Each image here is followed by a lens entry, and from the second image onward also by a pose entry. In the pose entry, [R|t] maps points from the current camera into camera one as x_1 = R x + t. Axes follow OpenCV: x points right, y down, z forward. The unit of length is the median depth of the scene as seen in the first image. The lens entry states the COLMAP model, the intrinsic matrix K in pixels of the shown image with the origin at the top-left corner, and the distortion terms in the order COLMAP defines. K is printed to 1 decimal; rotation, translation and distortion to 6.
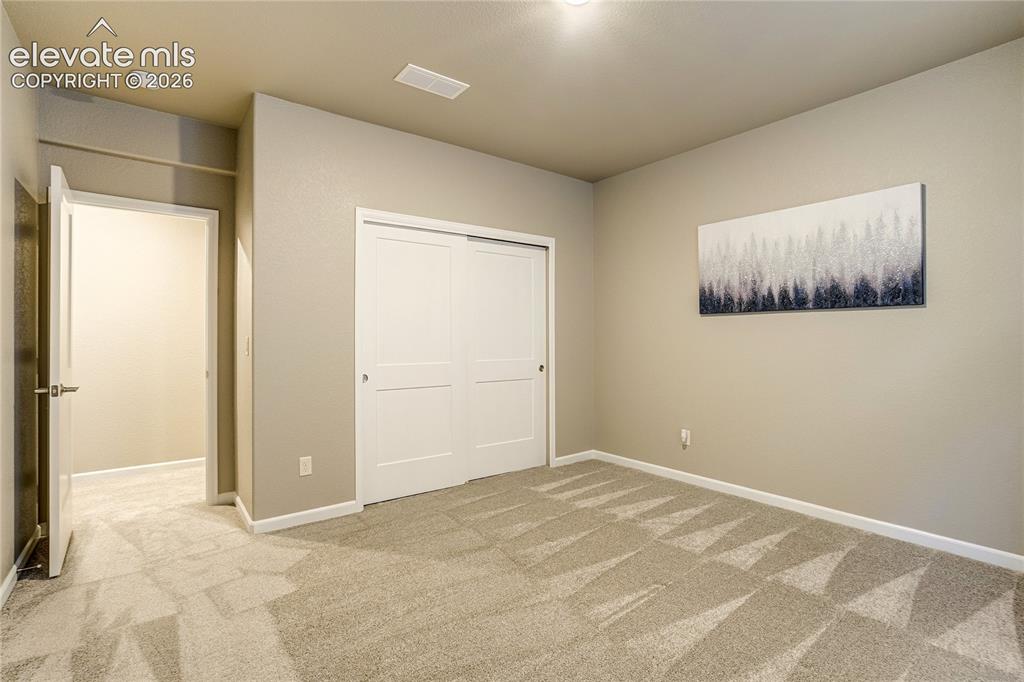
lens RADIAL K [[477.2, 0, 516.0], [0, 477.2, 337.9], [0, 0, 1]] dist [-0.039823, 0.019905]
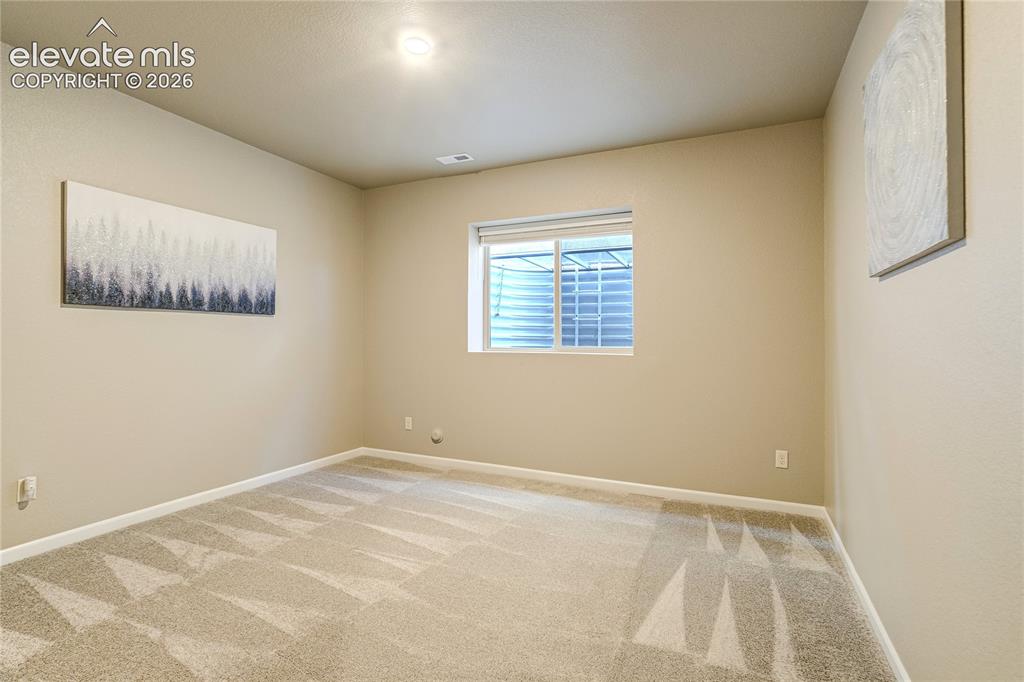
lens RADIAL K [[477.2, 0, 516.0], [0, 477.2, 337.9], [0, 0, 1]] dist [-0.039823, 0.019905]
pose [[-0.453660, 0.003102, 0.891170, -0.650306], [-0.002270, 0.999987, -0.004636, 0.003902], [-0.891172, -0.004126, -0.453647, 0.842488]]
